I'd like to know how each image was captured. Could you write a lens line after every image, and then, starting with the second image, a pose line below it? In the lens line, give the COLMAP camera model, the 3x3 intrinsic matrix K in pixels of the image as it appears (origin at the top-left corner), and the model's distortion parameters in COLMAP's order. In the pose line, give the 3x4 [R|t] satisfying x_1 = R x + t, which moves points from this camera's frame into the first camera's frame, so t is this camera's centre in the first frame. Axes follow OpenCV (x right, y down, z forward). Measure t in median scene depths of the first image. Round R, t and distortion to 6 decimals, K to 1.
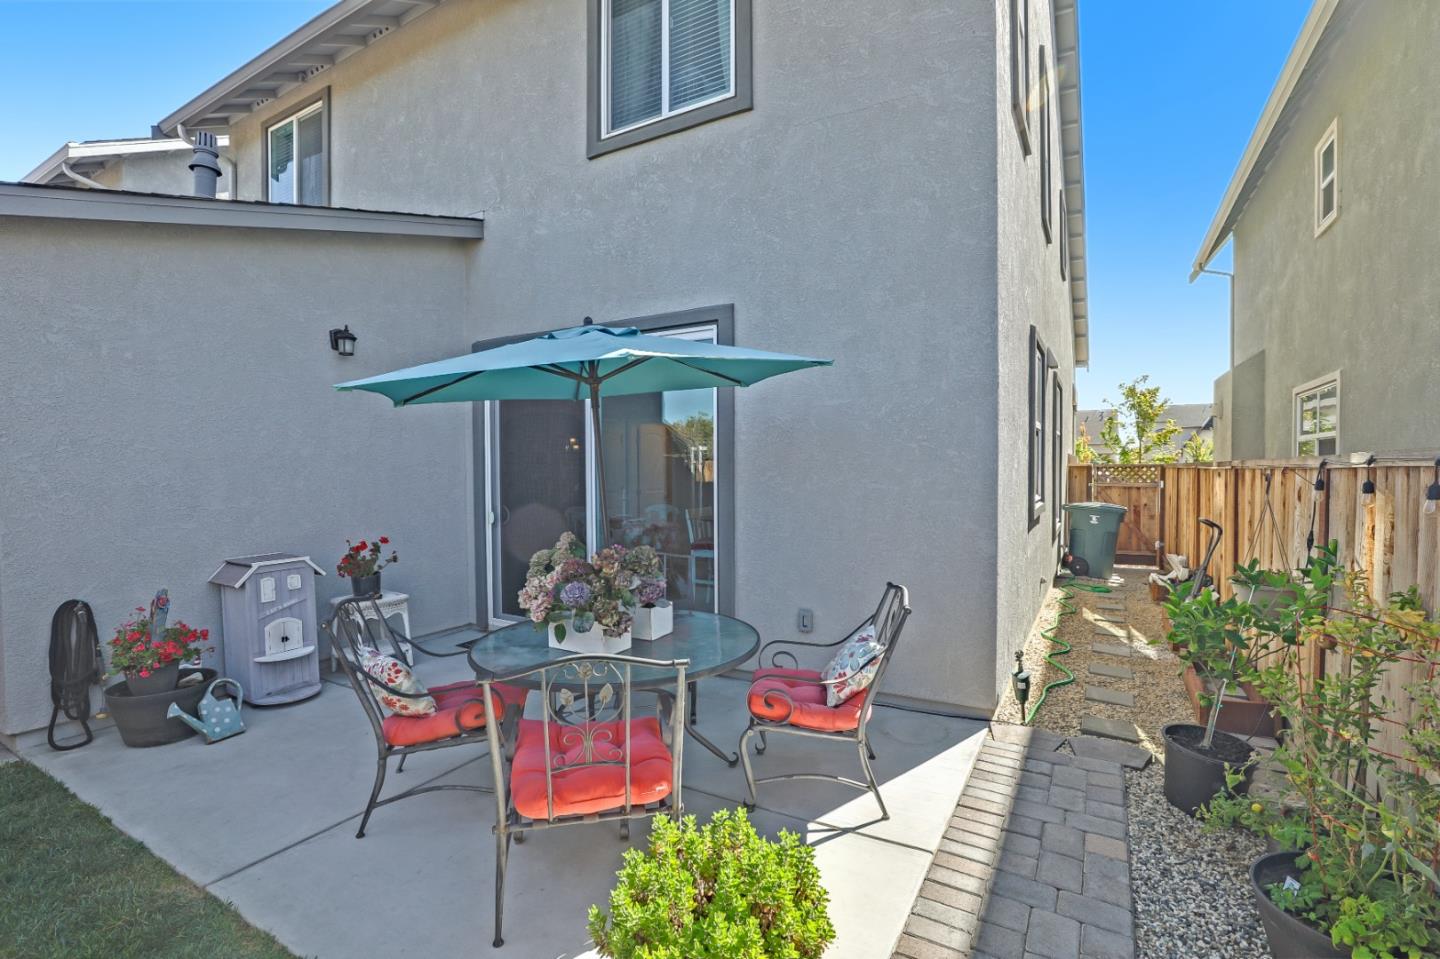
lens RADIAL K [[657.0, 0, 725.6], [0, 657.0, 481.0], [0, 0, 1]] dist [-0.041295, 0.011448]
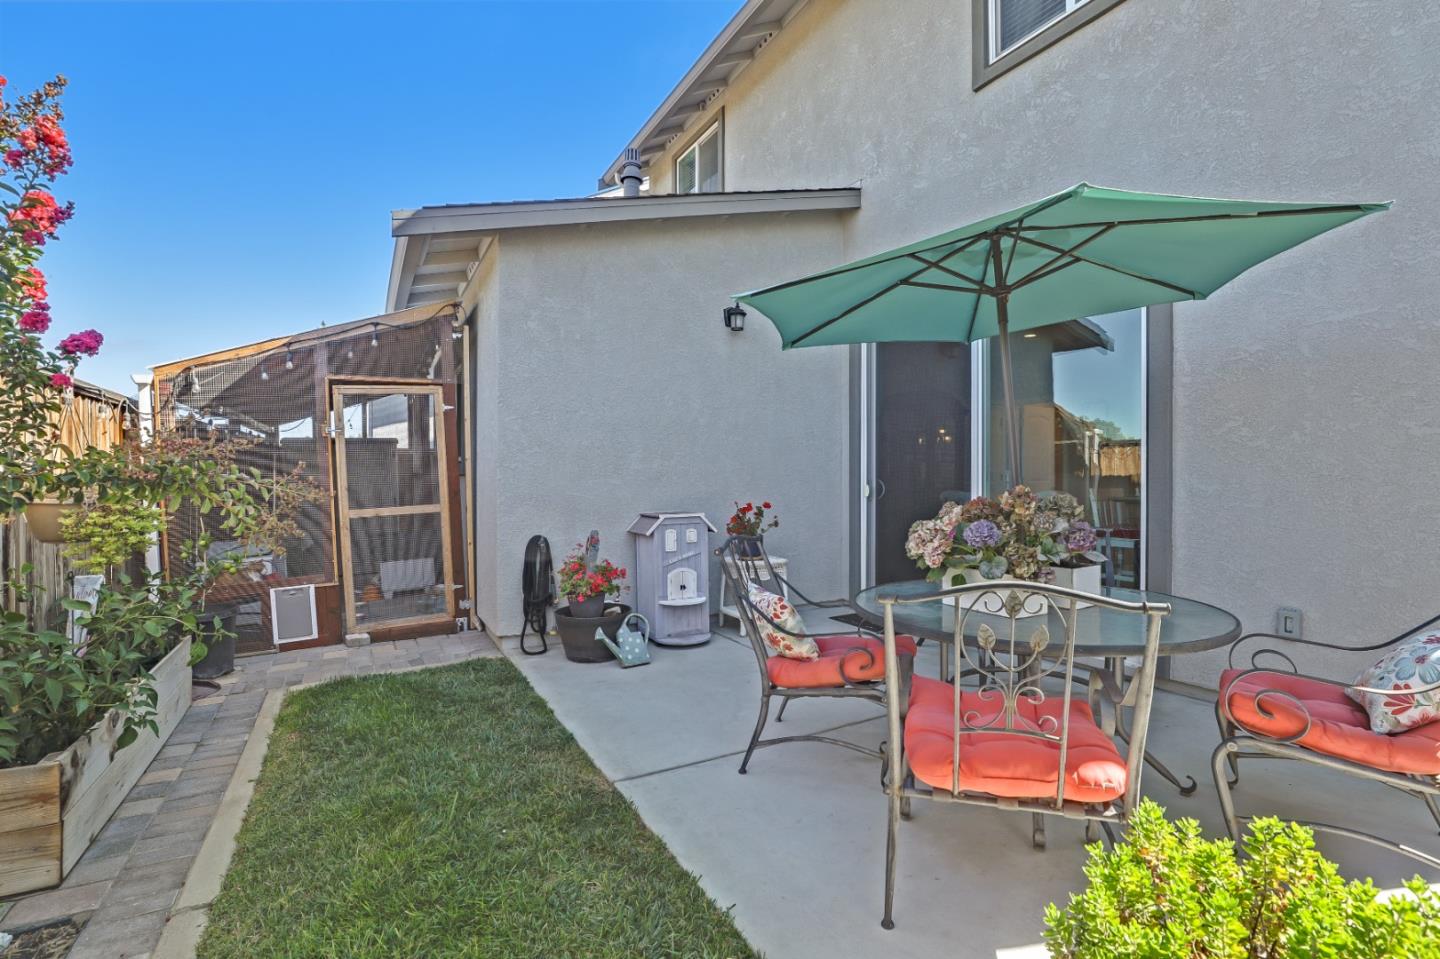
lens RADIAL K [[657.0, 0, 728.6], [0, 657.0, 480.7], [0, 0, 1]] dist [-0.041295, 0.011448]
pose [[0.861450, 0.009103, -0.507761, -0.064741], [-0.017944, 0.999761, -0.012519, 0.090630], [0.507525, 0.019896, 0.861407, 0.093419]]
